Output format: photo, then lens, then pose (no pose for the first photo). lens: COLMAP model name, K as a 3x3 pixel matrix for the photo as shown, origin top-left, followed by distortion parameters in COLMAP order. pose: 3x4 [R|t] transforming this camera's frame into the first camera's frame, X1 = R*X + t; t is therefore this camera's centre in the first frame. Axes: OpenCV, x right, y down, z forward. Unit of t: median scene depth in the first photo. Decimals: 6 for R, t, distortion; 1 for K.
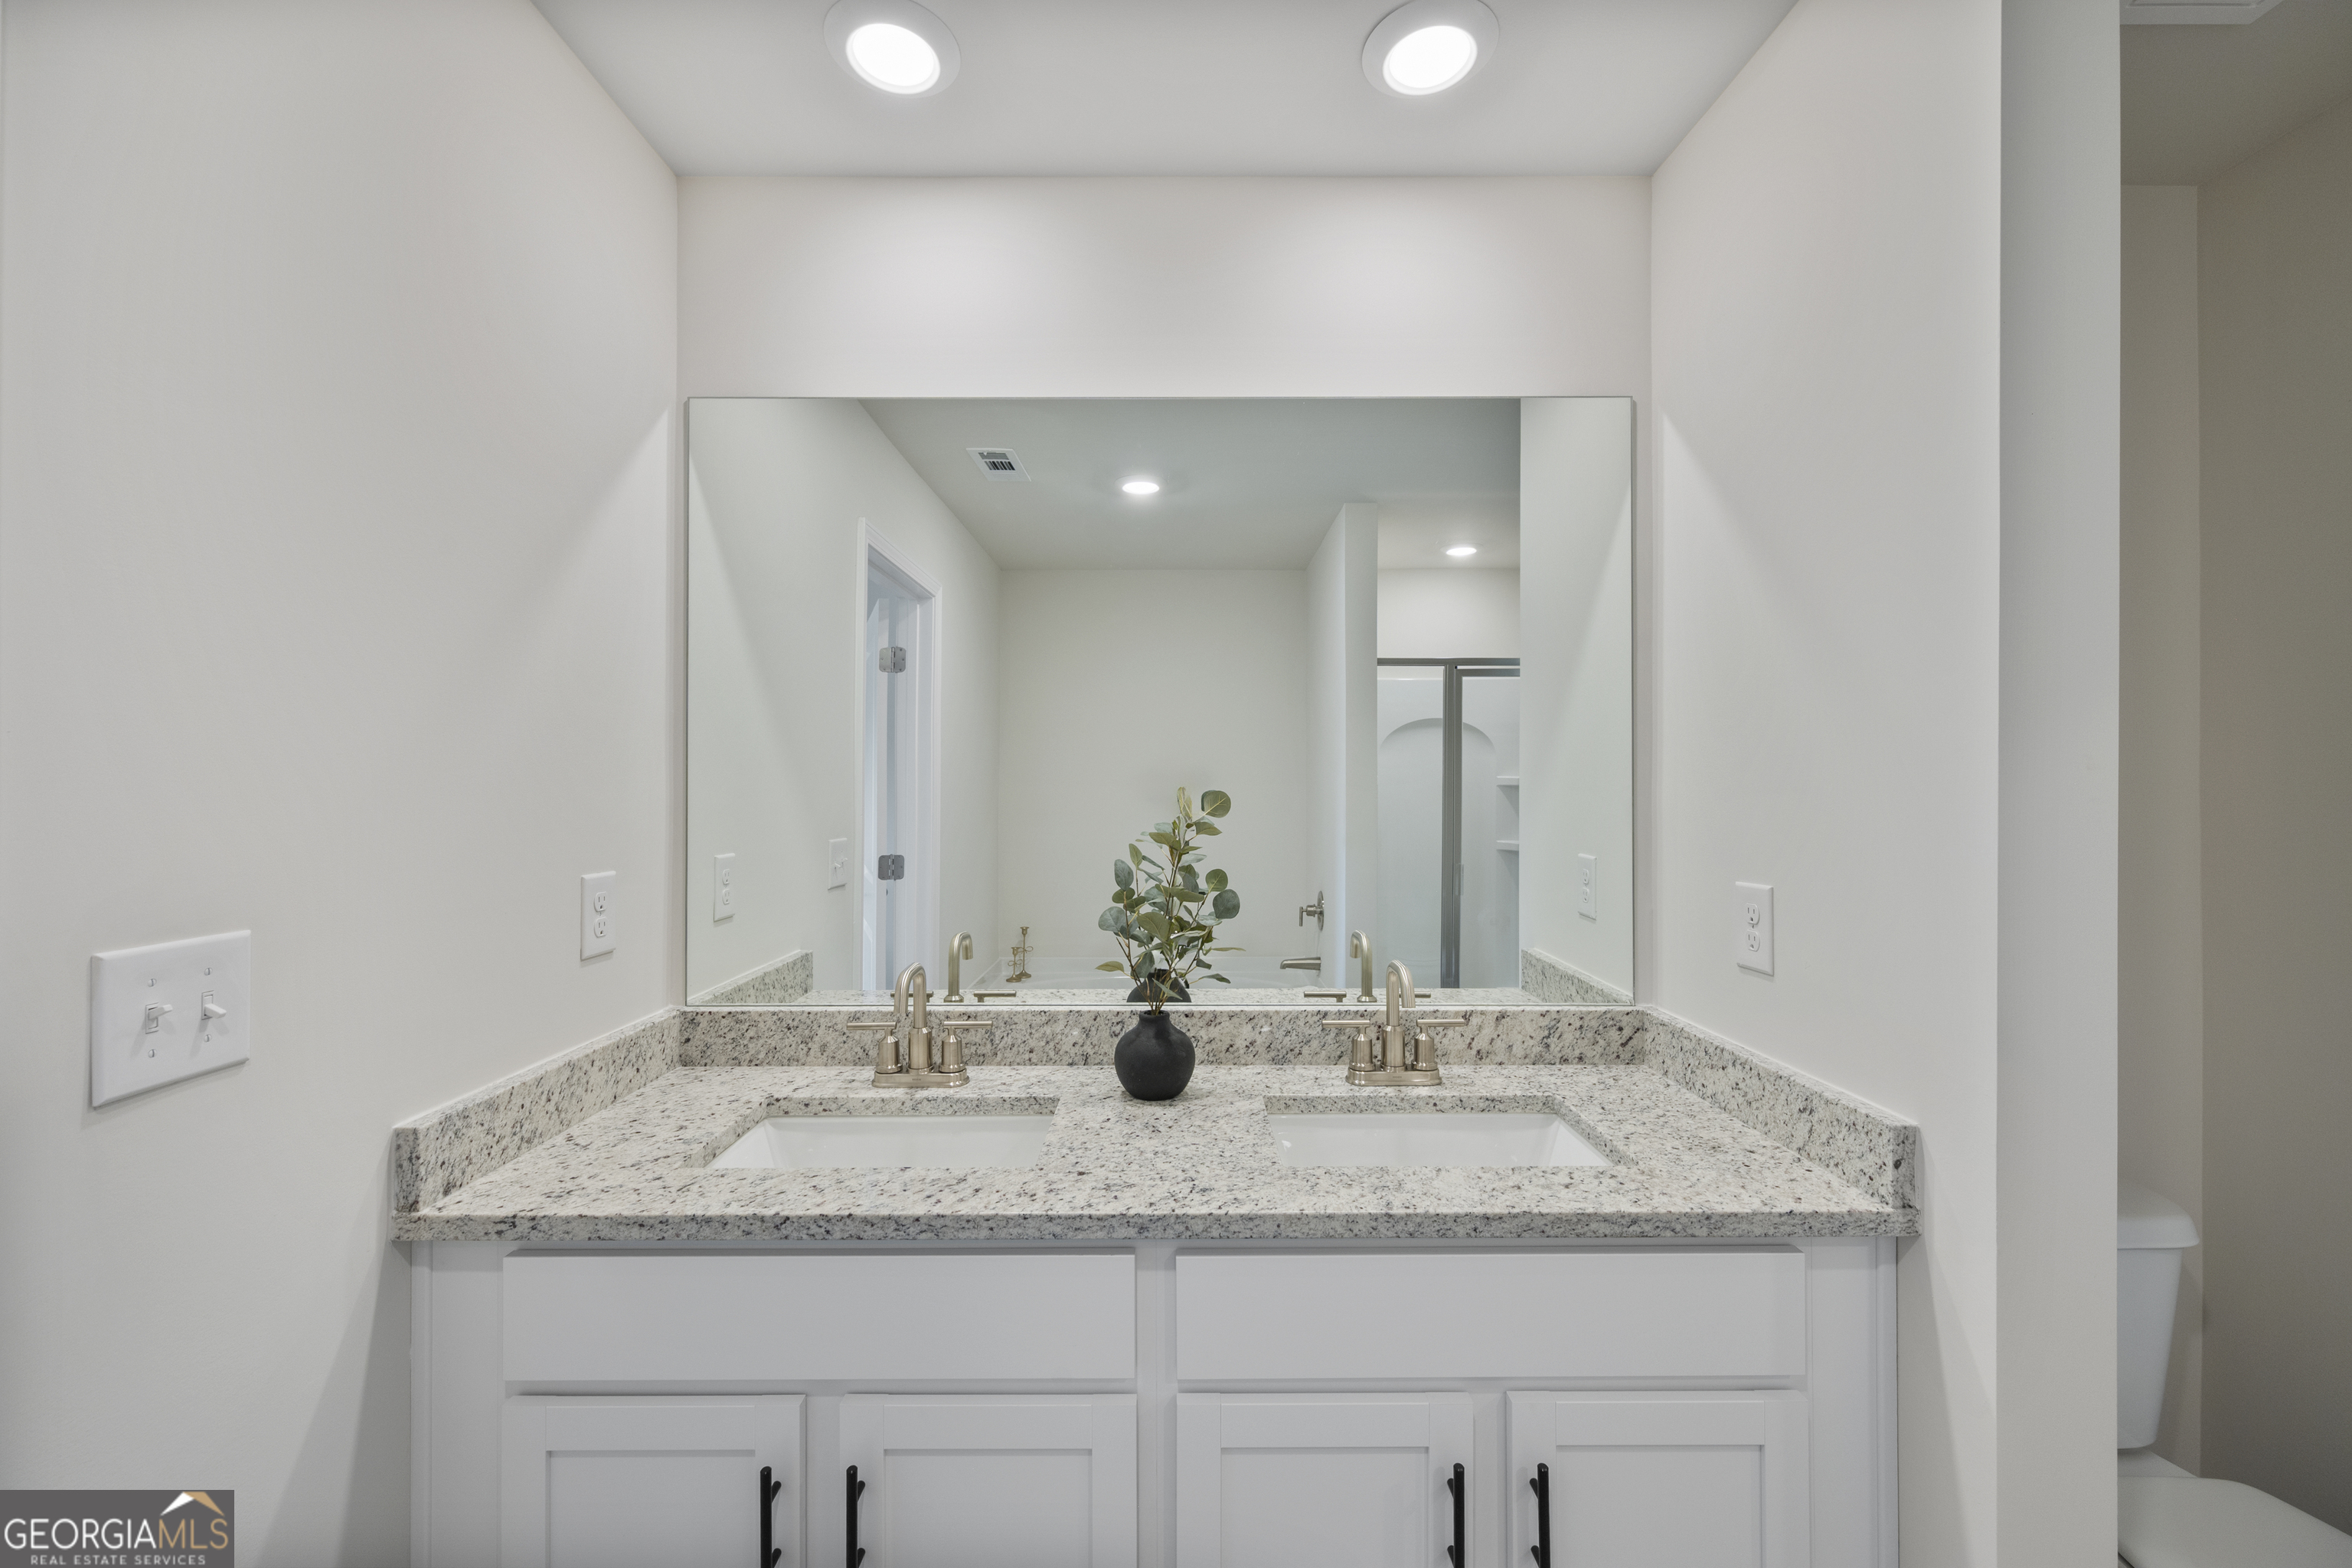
lens RADIAL K [[931.0, 0, 1219.4], [0, 931.0, 779.8], [0, 0, 1]] dist [-0.003325, 0.000195]
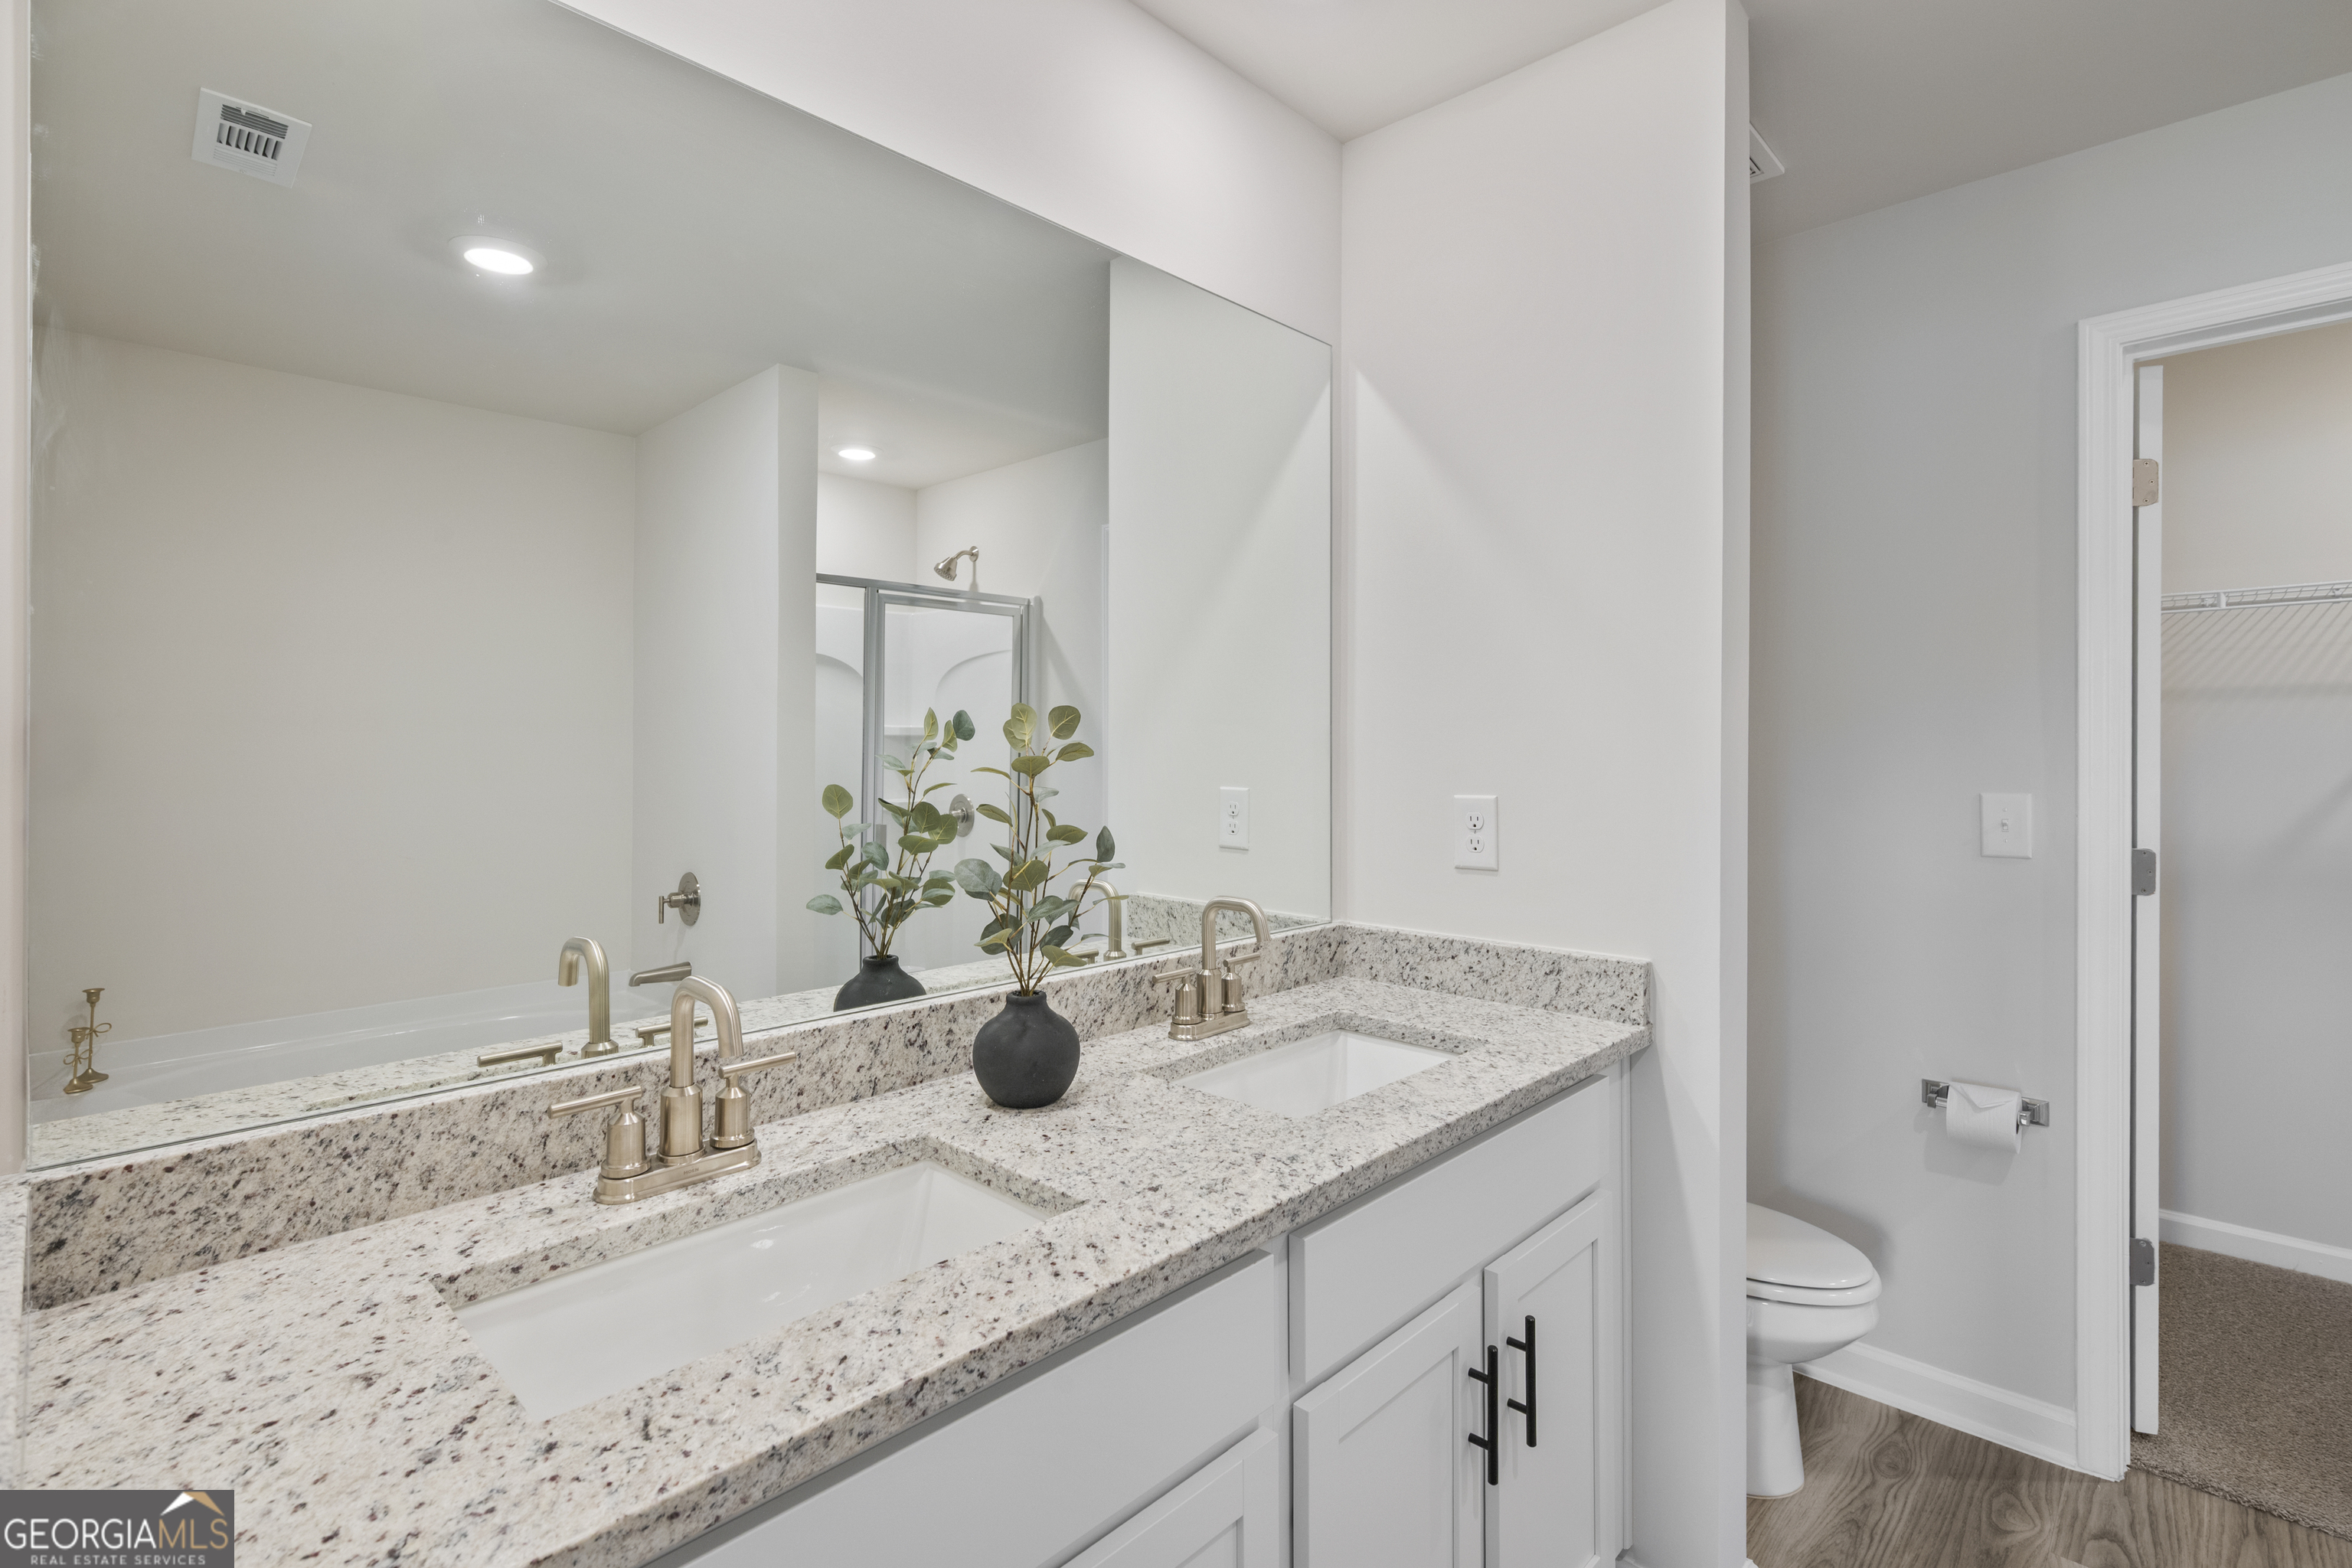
lens RADIAL K [[1061.8, 0, 1233.8], [0, 1061.8, 749.0], [0, 0, 1]] dist [-0.002575, 0.000511]
pose [[0.702241, -0.003302, 0.711932, -0.567094], [-0.000257, 0.999988, 0.004891, 0.047015], [-0.711940, -0.003617, 0.702231, 0.272981]]
